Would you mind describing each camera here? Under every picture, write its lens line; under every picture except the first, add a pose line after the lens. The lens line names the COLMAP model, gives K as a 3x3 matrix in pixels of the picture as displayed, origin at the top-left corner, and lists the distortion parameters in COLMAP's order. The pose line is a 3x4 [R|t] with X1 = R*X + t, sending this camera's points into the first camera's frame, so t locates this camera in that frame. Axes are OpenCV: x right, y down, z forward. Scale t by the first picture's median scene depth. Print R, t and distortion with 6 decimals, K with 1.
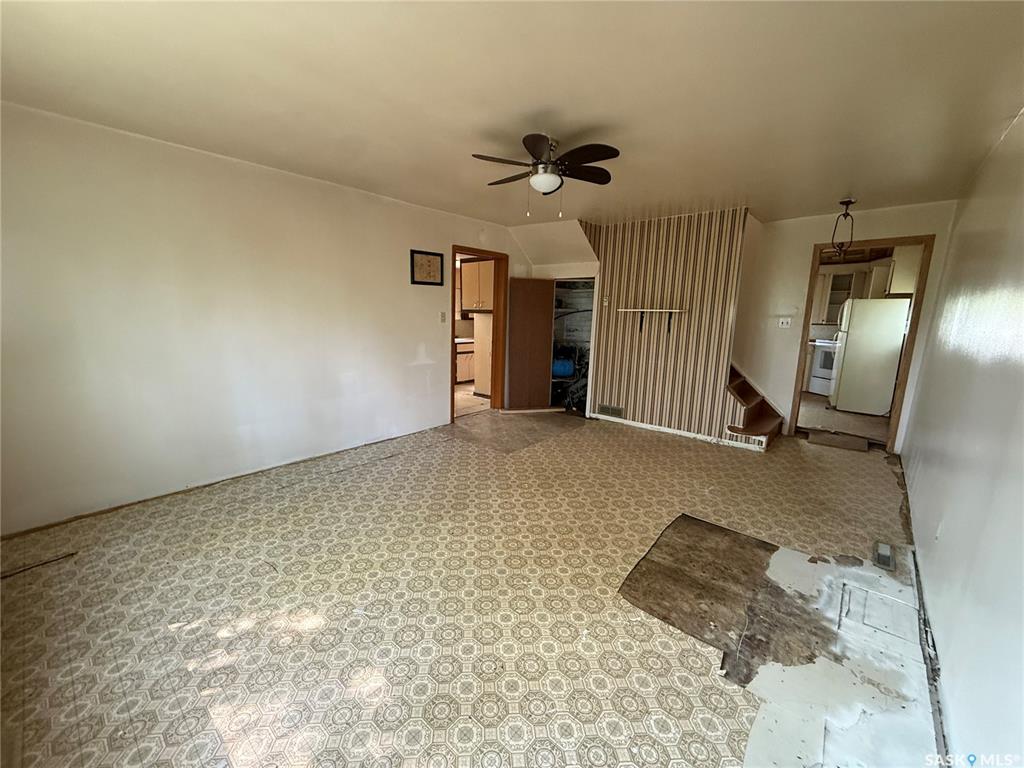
lens RADIAL K [[410.5, 0, 508.4], [0, 410.5, 382.6], [0, 0, 1]] dist [-0.000471, -0.000528]
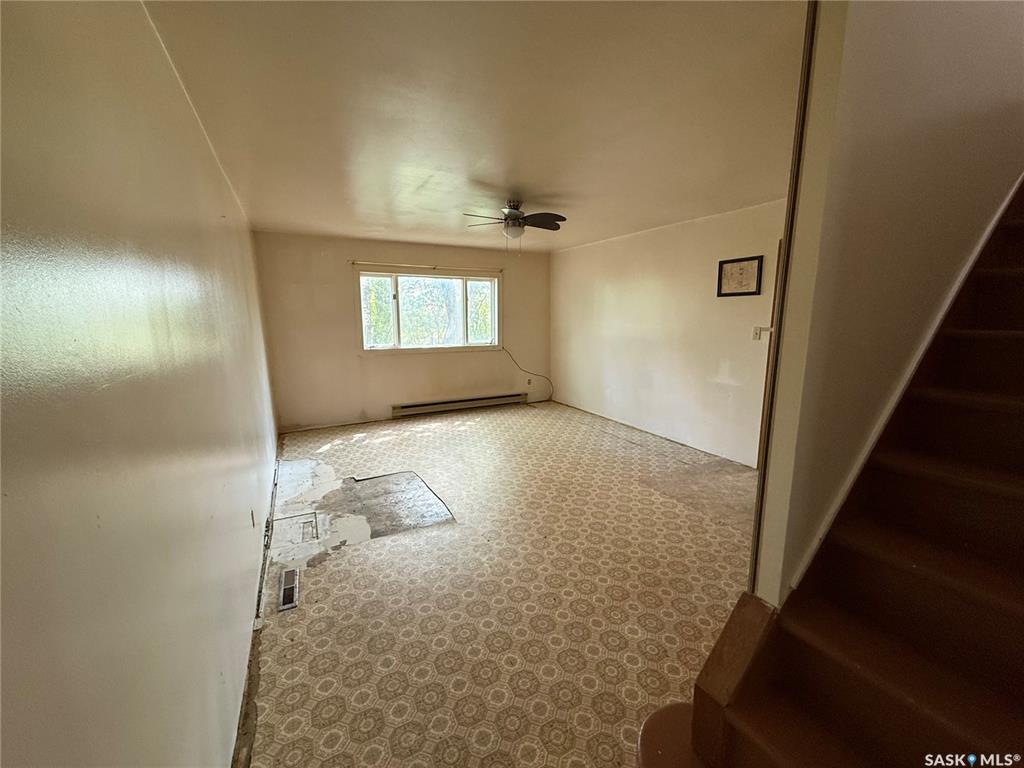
lens RADIAL K [[410.5, 0, 511.0], [0, 410.5, 383.2], [0, 0, 1]] dist [-0.000471, -0.000528]
pose [[-0.364250, 0.137709, -0.921064, 0.899546], [-0.169076, 0.962794, 0.210812, -0.177743], [0.915825, 0.232518, -0.327414, 0.977595]]
